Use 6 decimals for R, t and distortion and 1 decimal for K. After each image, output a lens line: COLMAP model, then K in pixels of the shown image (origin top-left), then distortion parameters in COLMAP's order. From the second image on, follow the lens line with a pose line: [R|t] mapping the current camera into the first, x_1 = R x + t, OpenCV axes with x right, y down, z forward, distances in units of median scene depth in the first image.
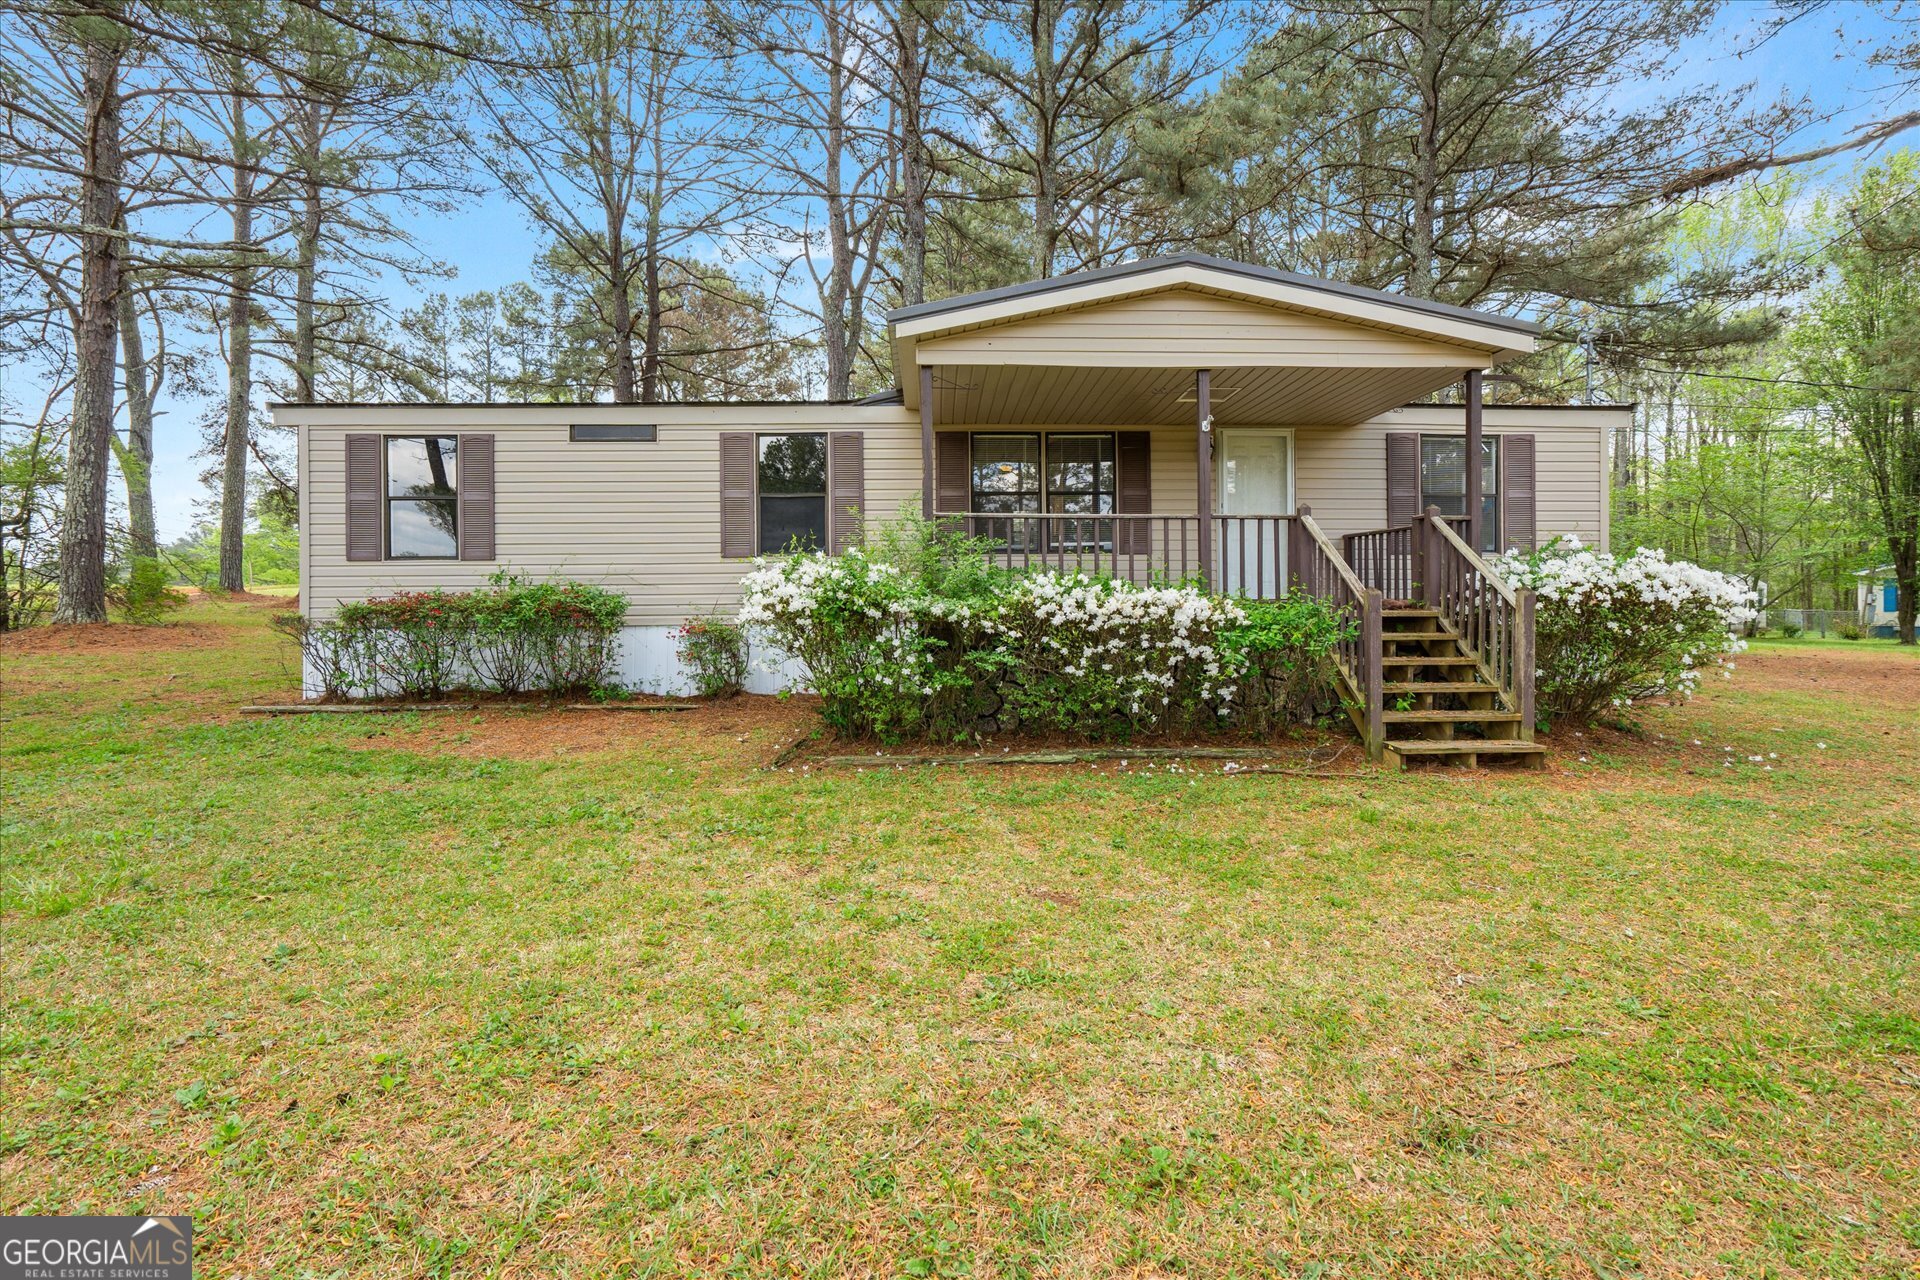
lens RADIAL K [[877.2, 0, 962.9], [0, 877.2, 611.5], [0, 0, 1]] dist [0.000003, 0.000084]
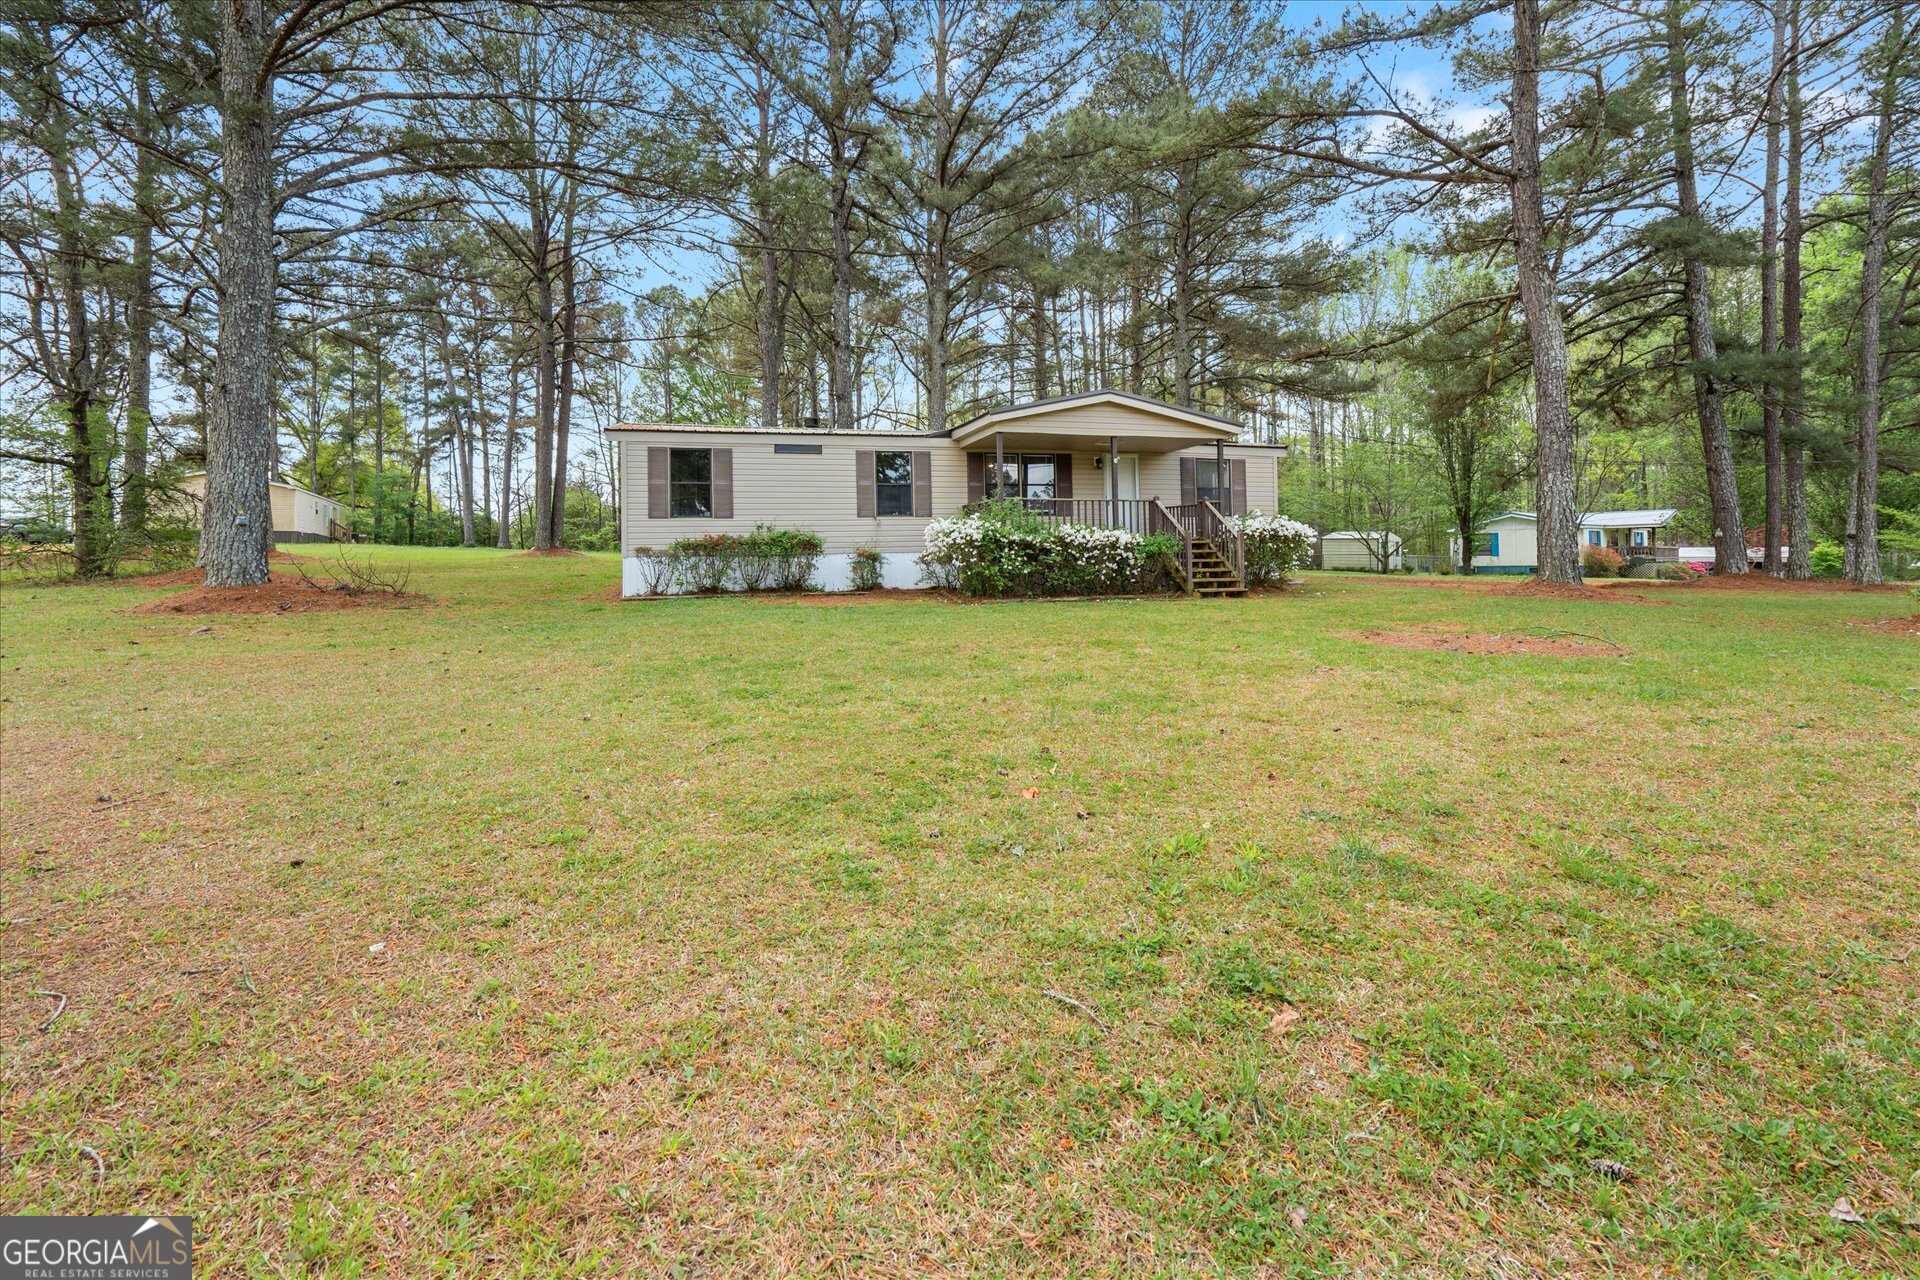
lens RADIAL K [[881.4, 0, 955.4], [0, 881.4, 558.3], [0, 0, 1]] dist [-0.000422, 0.000052]
pose [[0.969973, -0.006990, 0.243113, -0.557883], [0.010703, 0.999845, -0.013956, 0.057006], [-0.242978, 0.016139, 0.969898, -0.908864]]
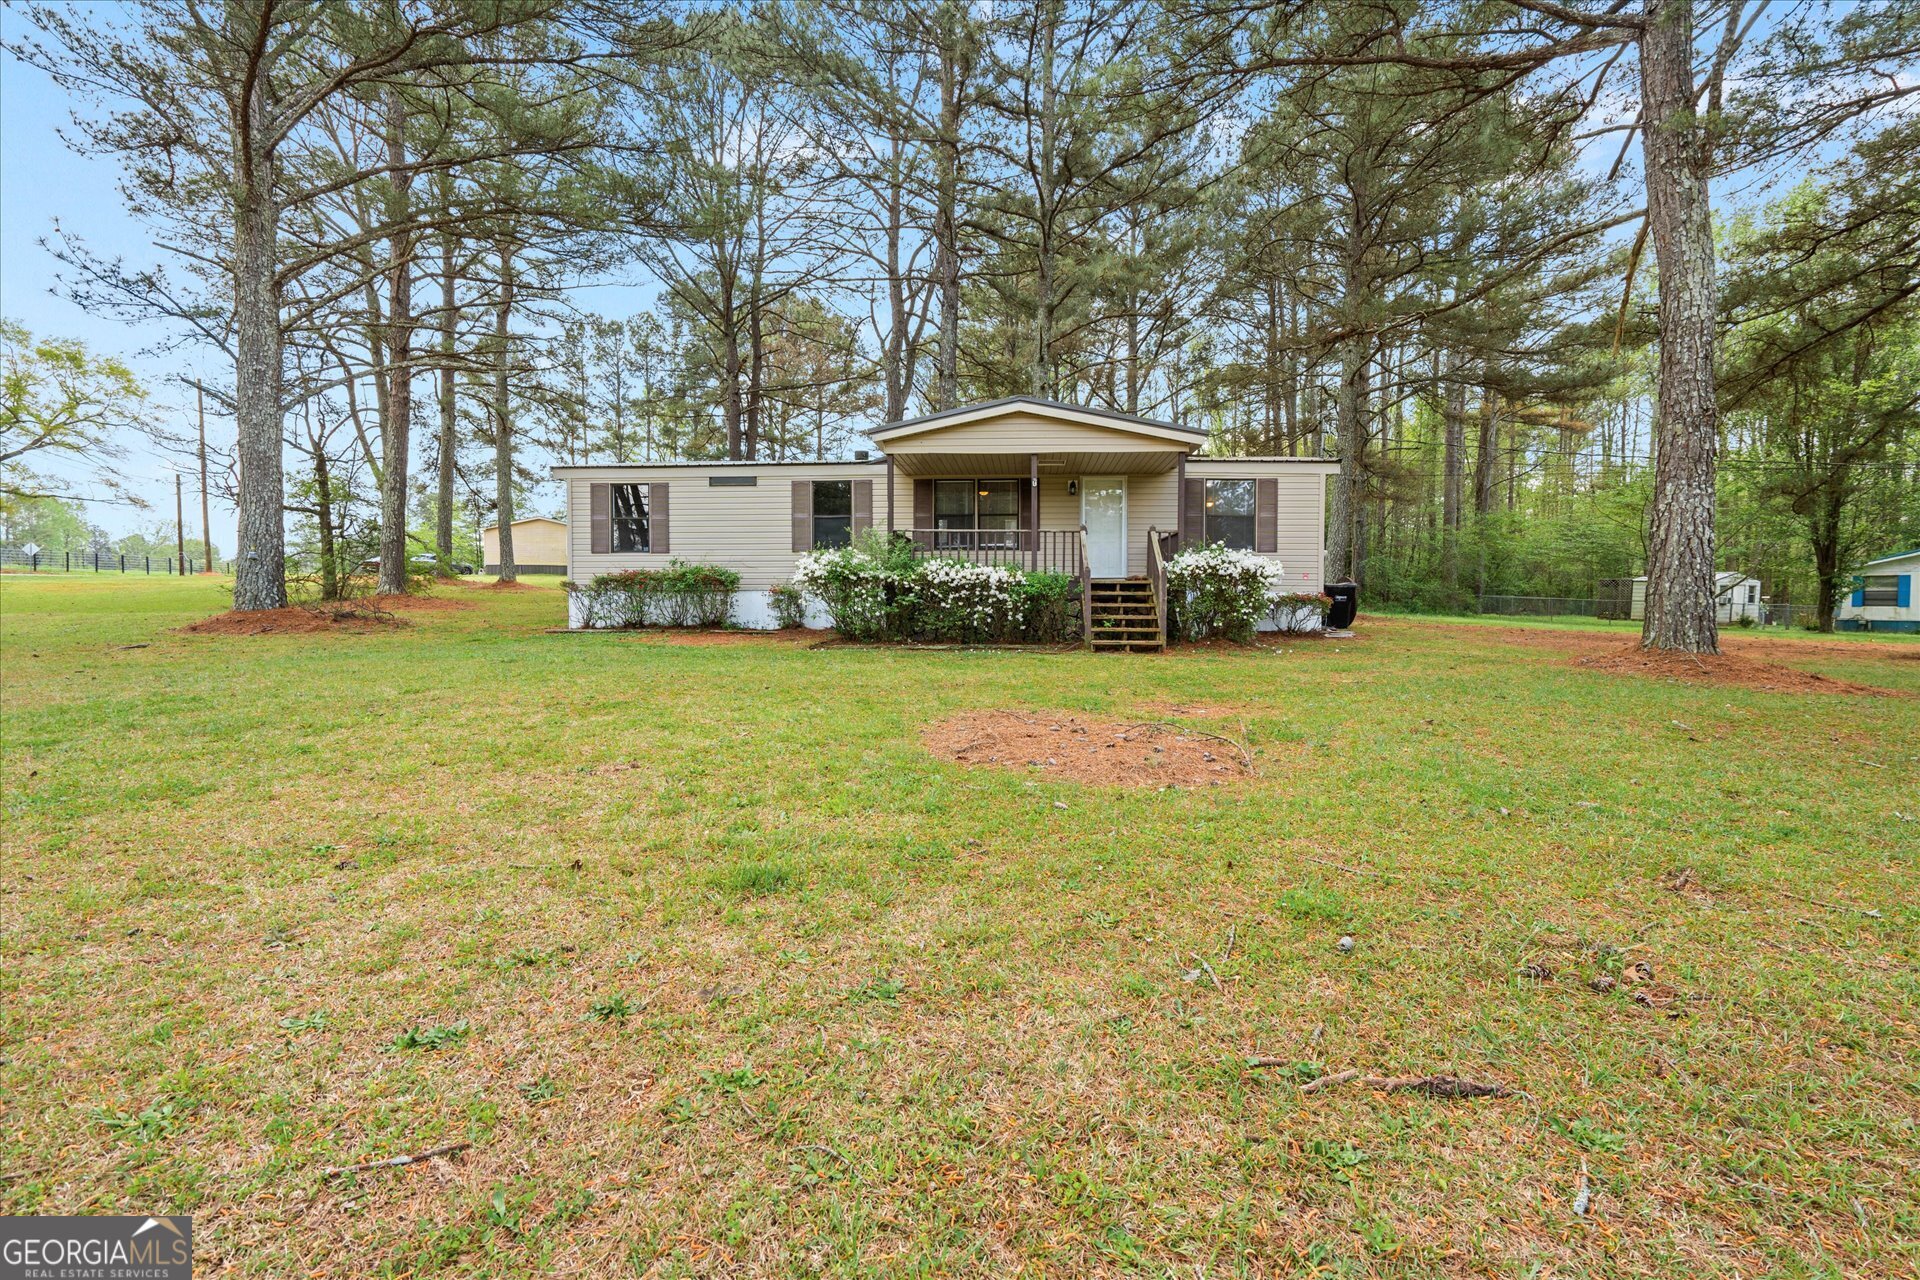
lens RADIAL K [[852.5, 0, 960.0], [0, 852.5, 640.0], [0, 0, 1]] dist [-0.001691, -0.000122]
pose [[0.994324, 0.014409, -0.105414, 0.255386], [-0.010398, 0.999204, 0.038503, 0.048081], [0.105885, -0.037188, 0.993683, -0.707090]]
